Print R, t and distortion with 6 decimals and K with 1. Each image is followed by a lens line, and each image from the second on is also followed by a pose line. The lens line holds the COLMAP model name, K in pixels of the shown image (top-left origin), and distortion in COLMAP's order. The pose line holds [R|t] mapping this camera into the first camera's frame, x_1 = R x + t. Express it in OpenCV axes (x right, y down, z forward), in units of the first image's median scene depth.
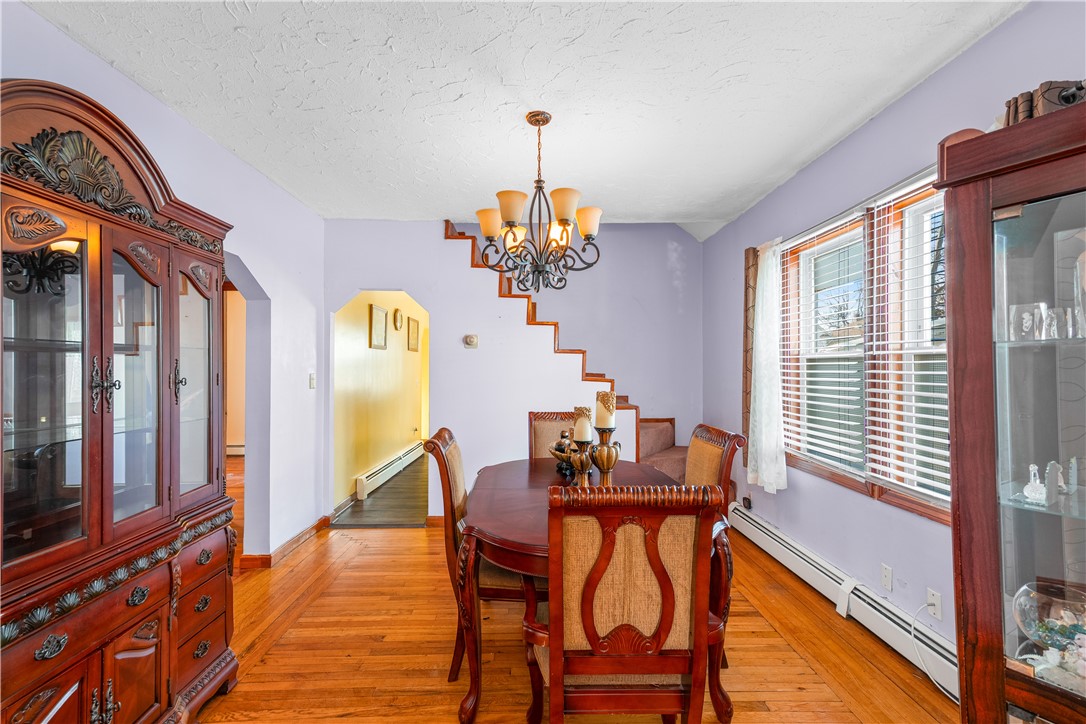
lens RADIAL K [[489.8, 0, 537.0], [0, 489.8, 363.0], [0, 0, 1]] dist [0.022460, 0.000547]
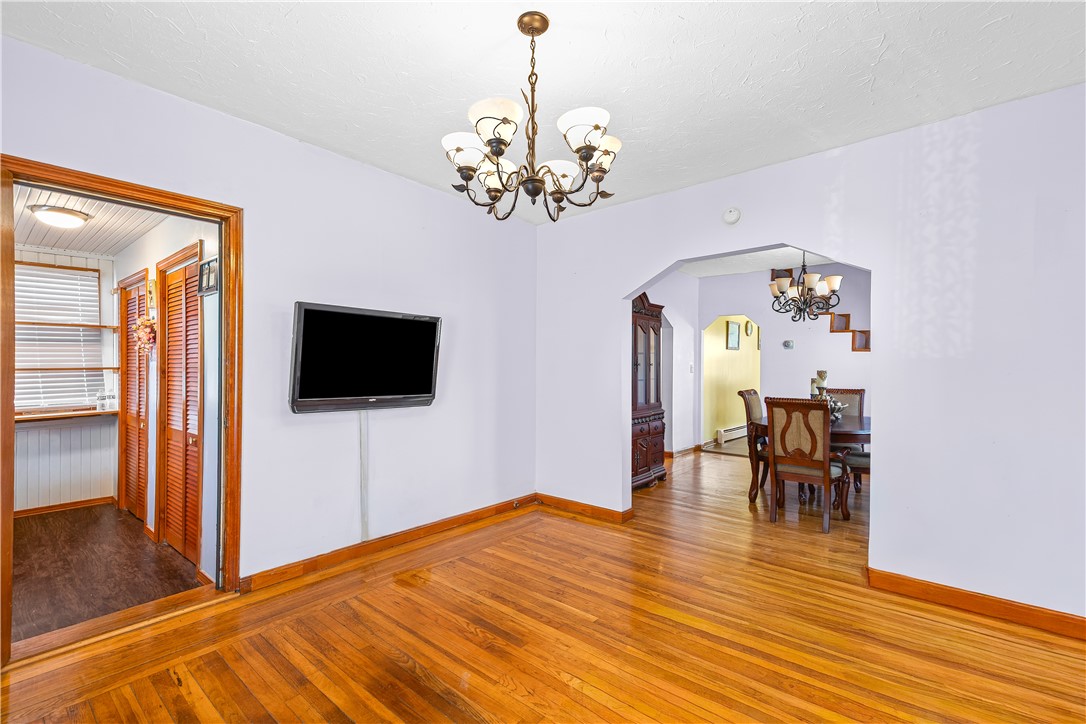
lens RADIAL K [[489.8, 0, 541.1], [0, 489.8, 365.7], [0, 0, 1]] dist [0.022460, 0.000547]
pose [[0.750876, 0.006730, -0.660409, 0.518120], [0.000806, 0.999938, 0.011107, 0.008619], [0.660443, -0.008872, 0.750824, -1.172252]]
